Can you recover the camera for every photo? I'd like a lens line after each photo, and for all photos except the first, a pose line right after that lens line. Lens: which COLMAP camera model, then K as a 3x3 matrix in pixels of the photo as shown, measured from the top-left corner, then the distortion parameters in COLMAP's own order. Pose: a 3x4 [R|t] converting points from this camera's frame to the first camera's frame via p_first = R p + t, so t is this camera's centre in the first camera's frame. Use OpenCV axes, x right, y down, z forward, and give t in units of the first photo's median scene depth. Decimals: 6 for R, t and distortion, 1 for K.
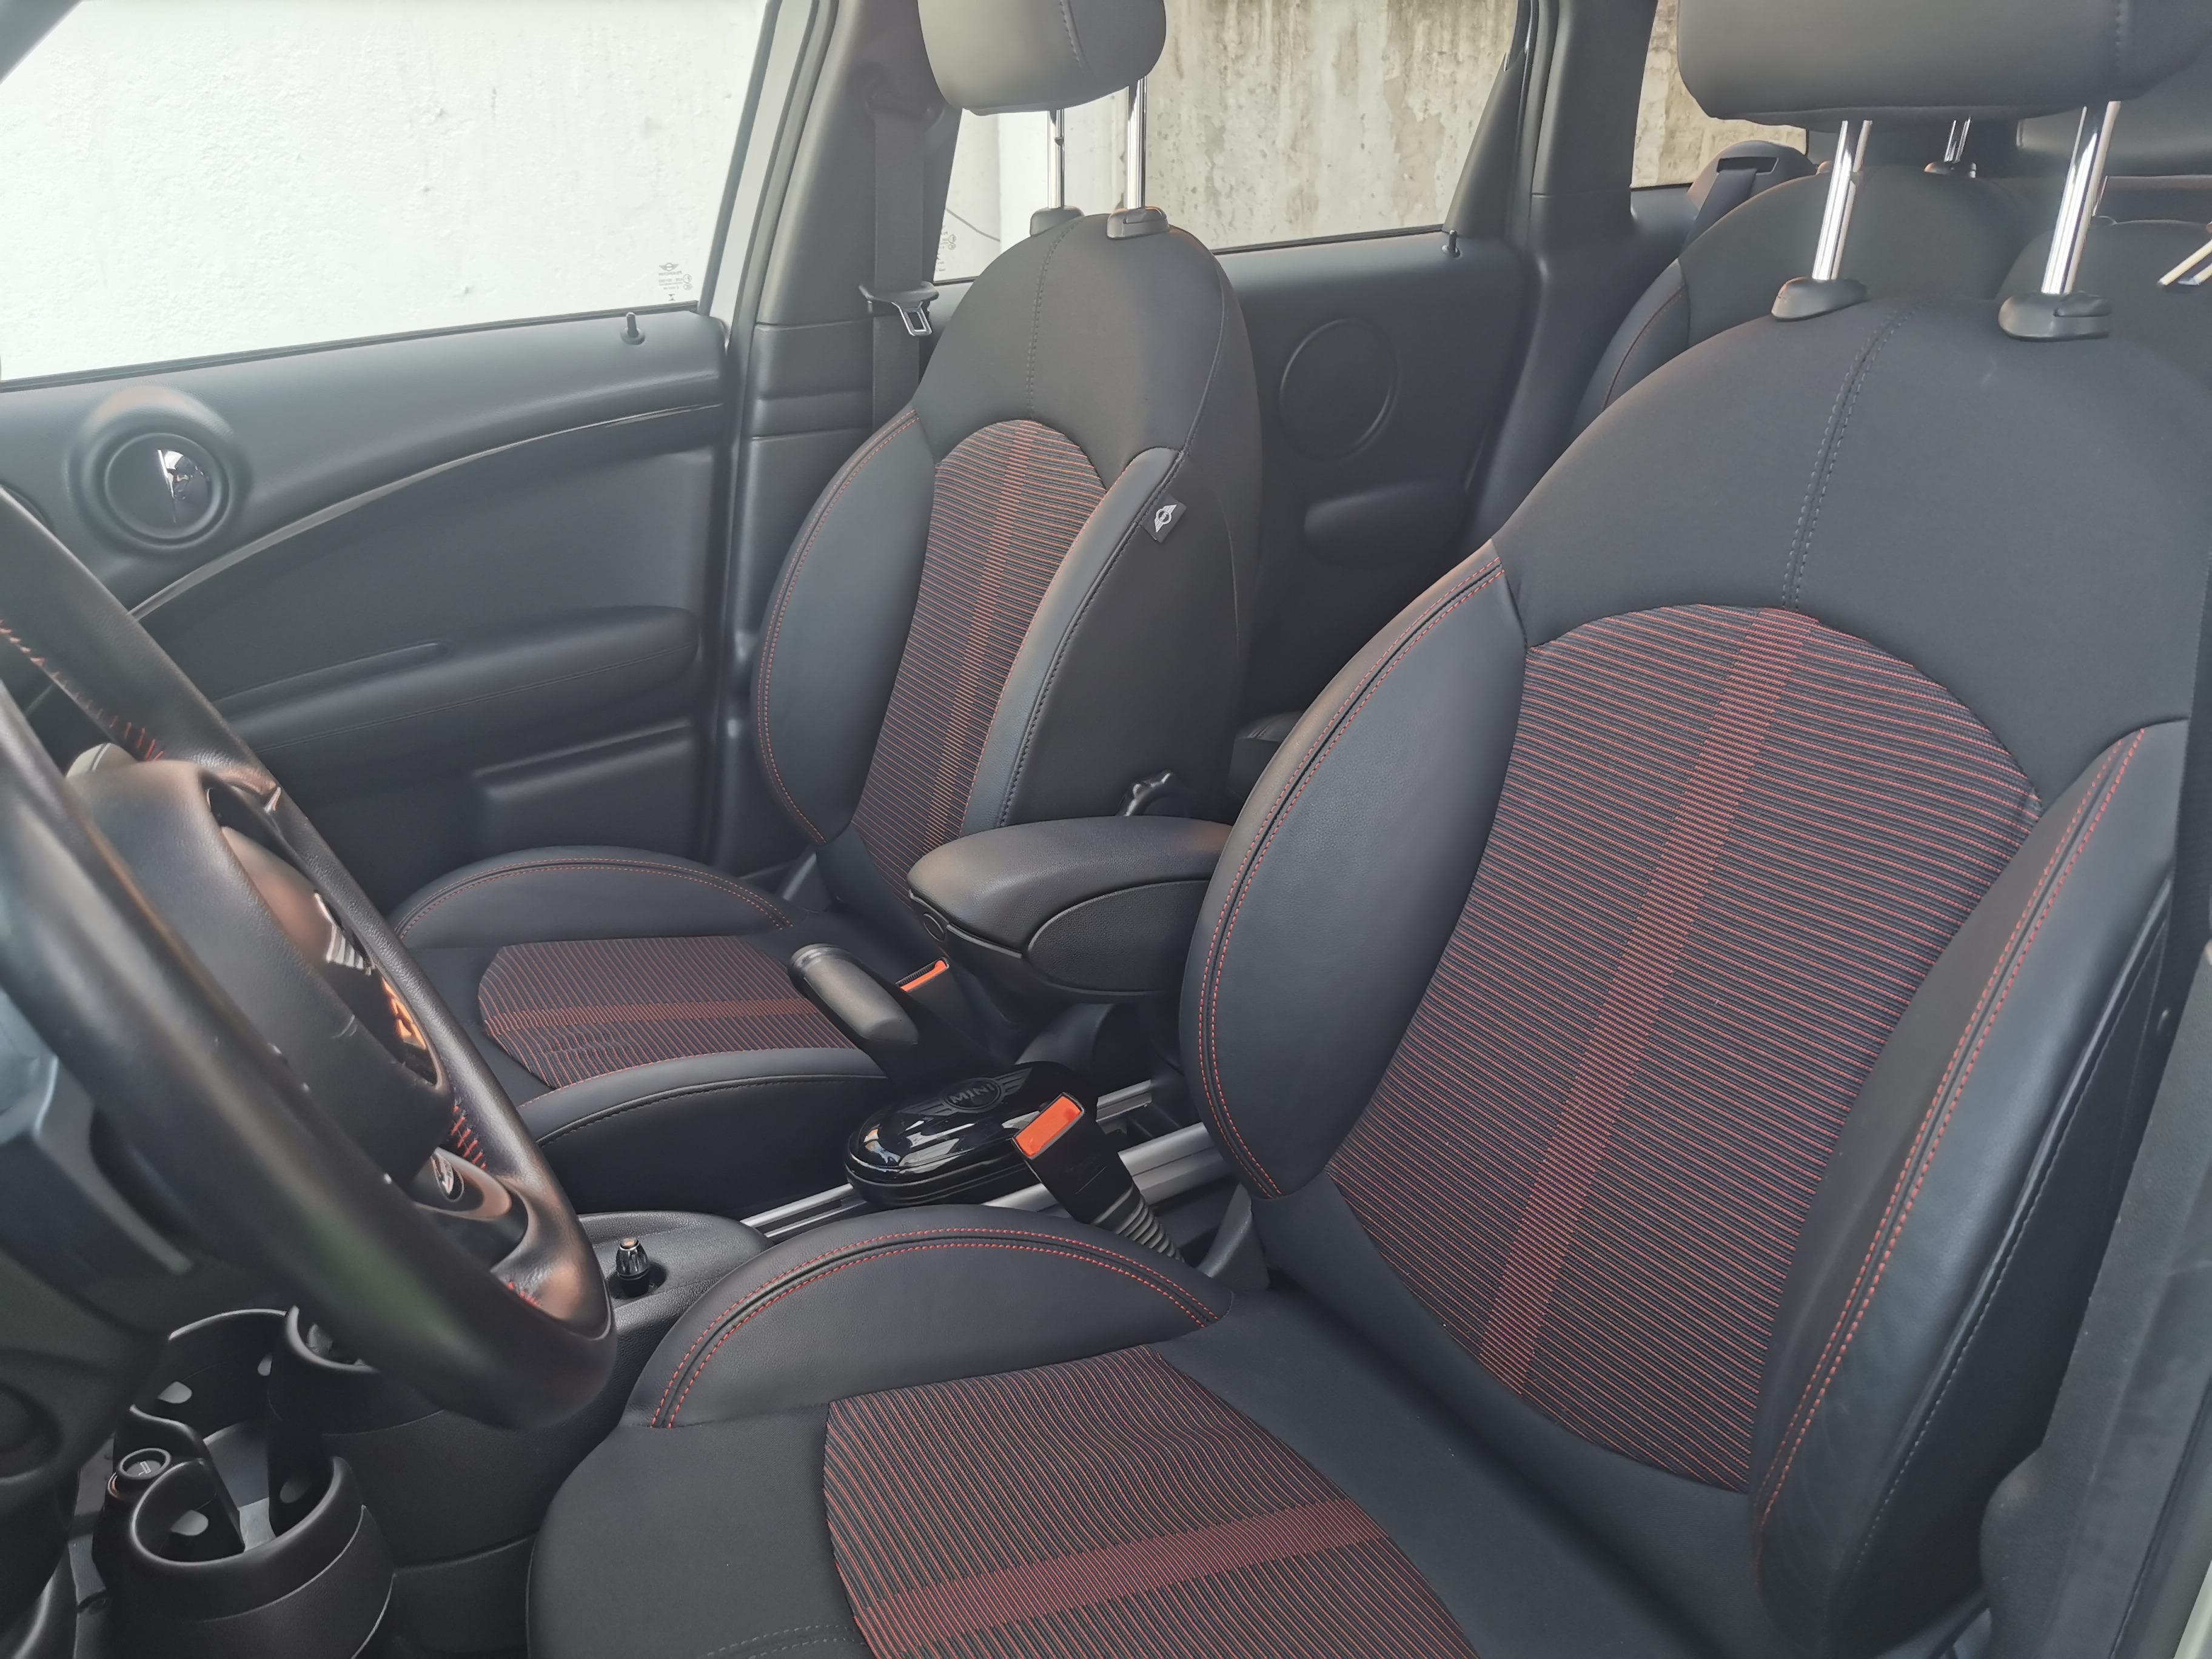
lens RADIAL K [[1693.3, 0, 1144.3], [0, 1693.3, 837.4], [0, 0, 1]] dist [0.016555, 0.003749]
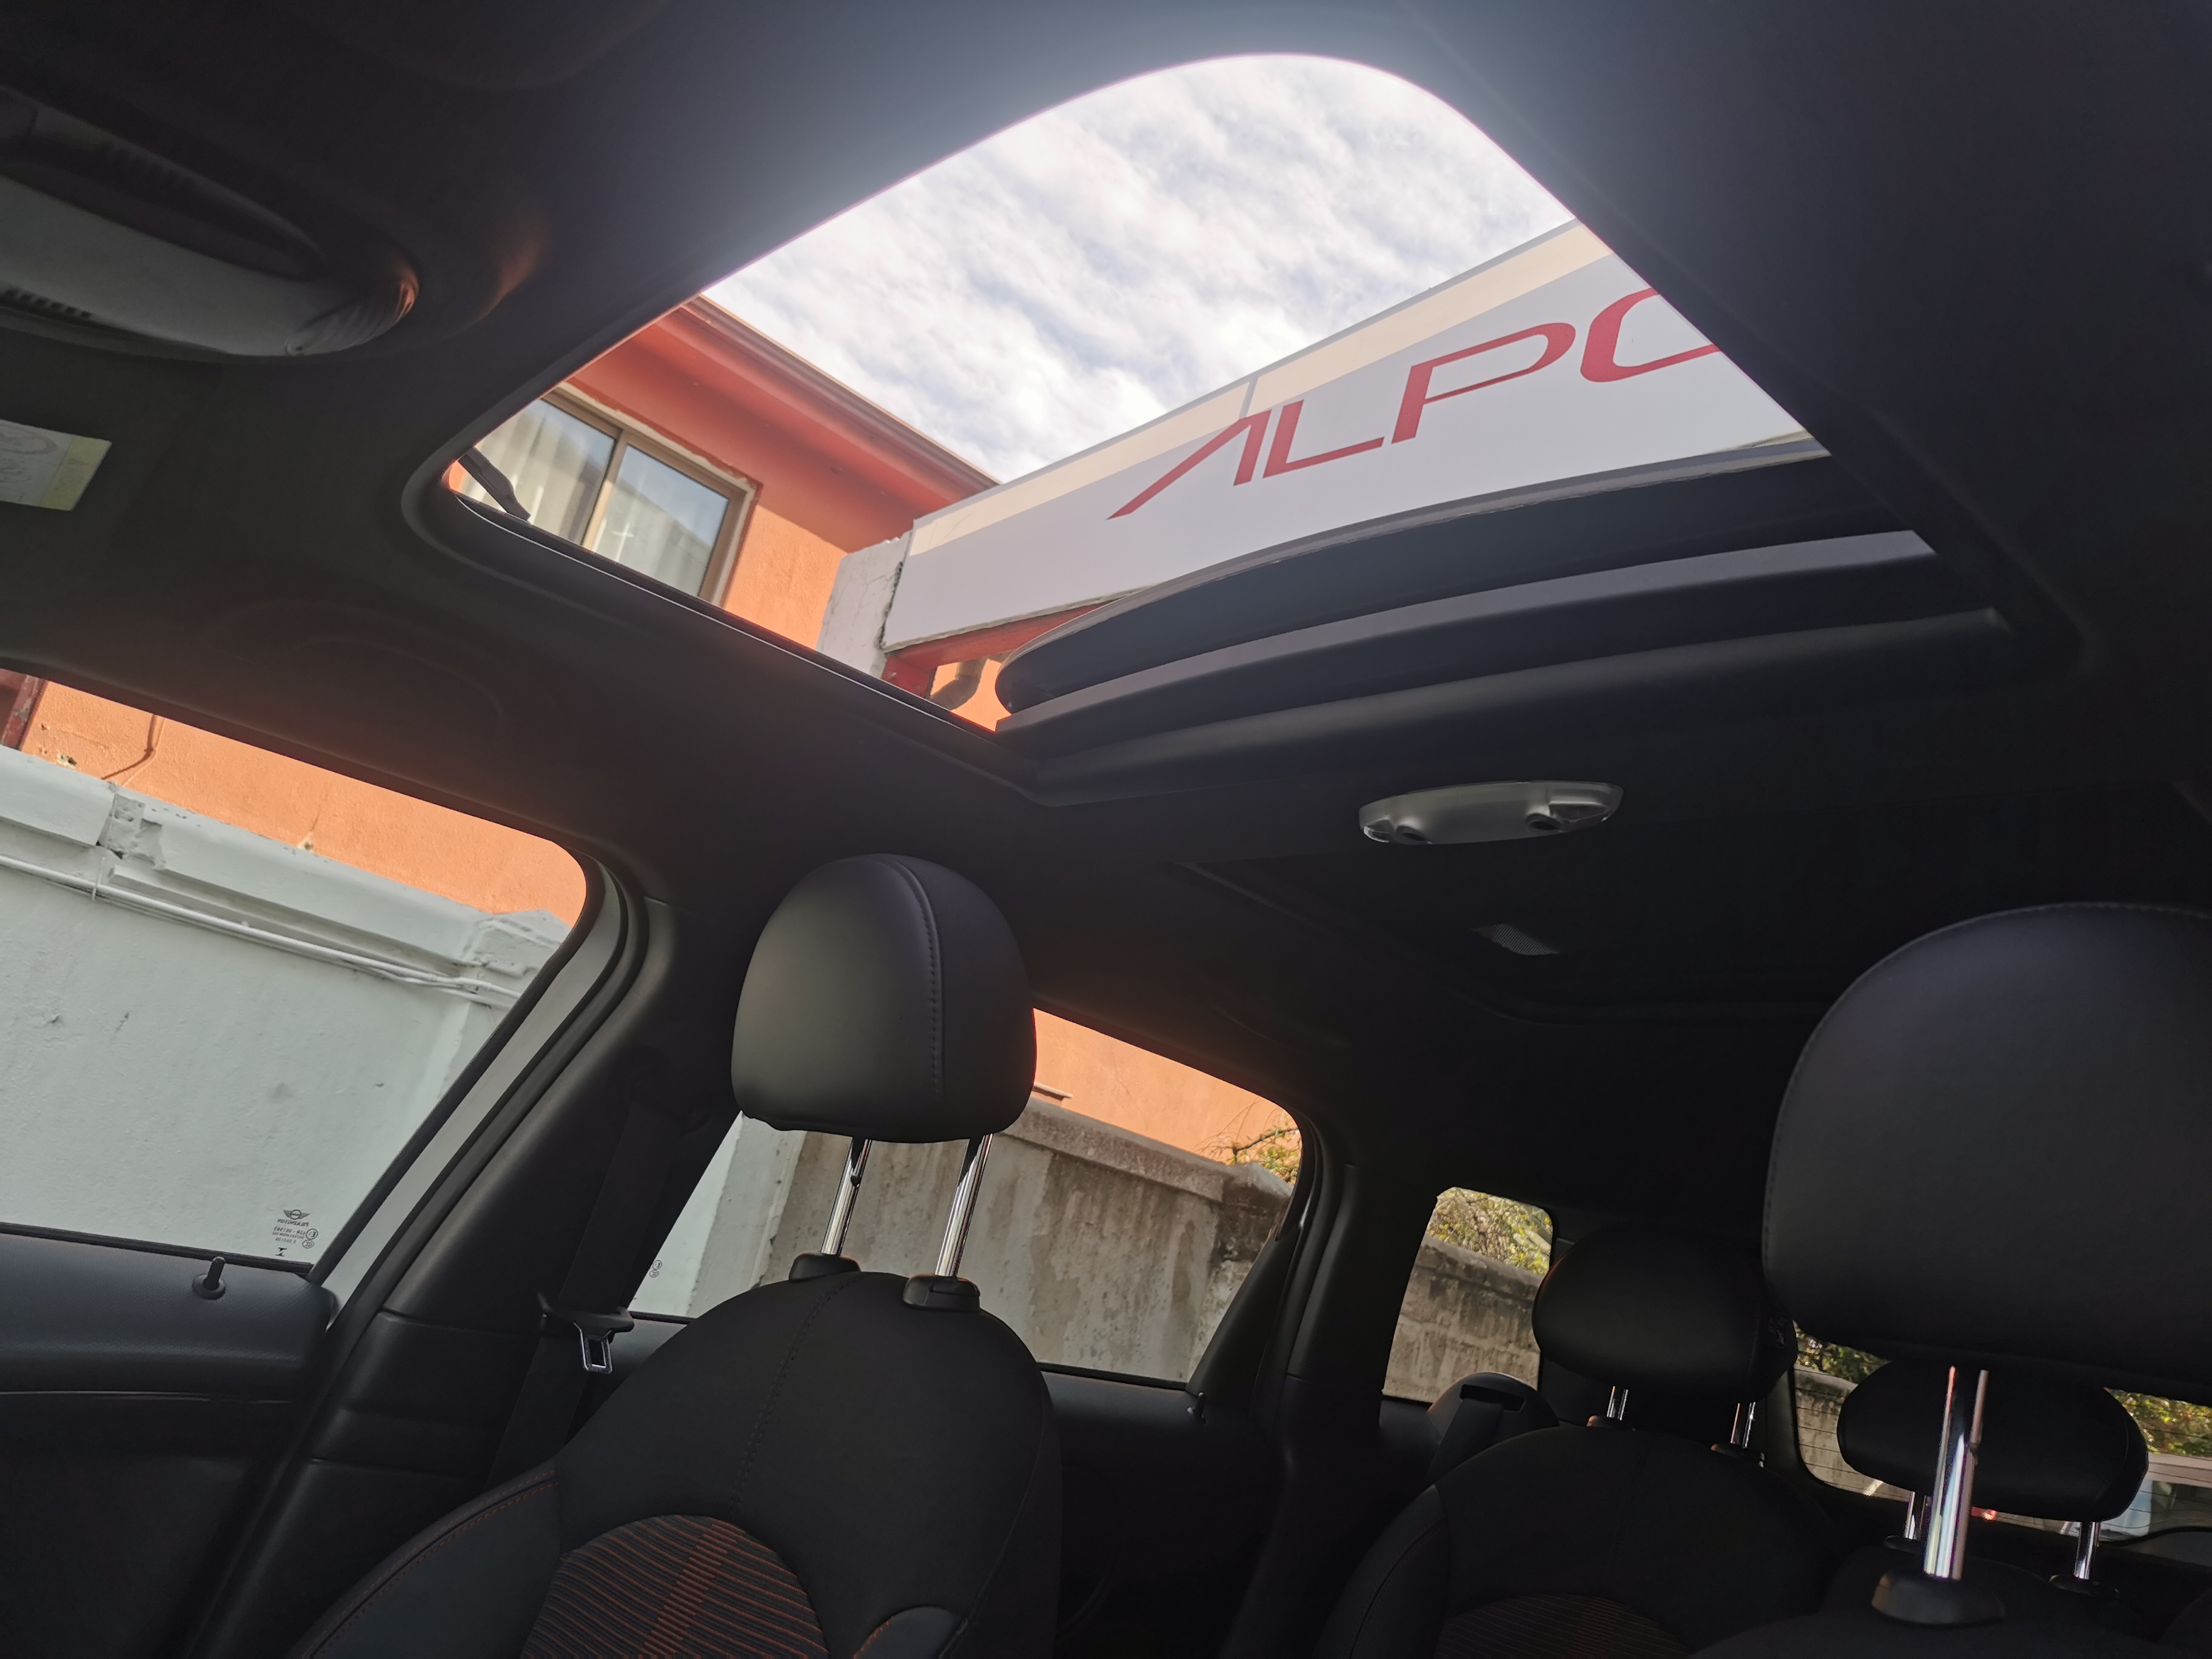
lens RADIAL K [[1697.9, 0, 1103.8], [0, 1697.9, 819.8], [0, 0, 1]] dist [0.052510, -0.083238]
pose [[0.954351, 0.269093, 0.129627, -0.064877], [-0.134651, 0.774989, -0.617463, -0.036034], [-0.266615, 0.571822, 0.775845, 0.161449]]
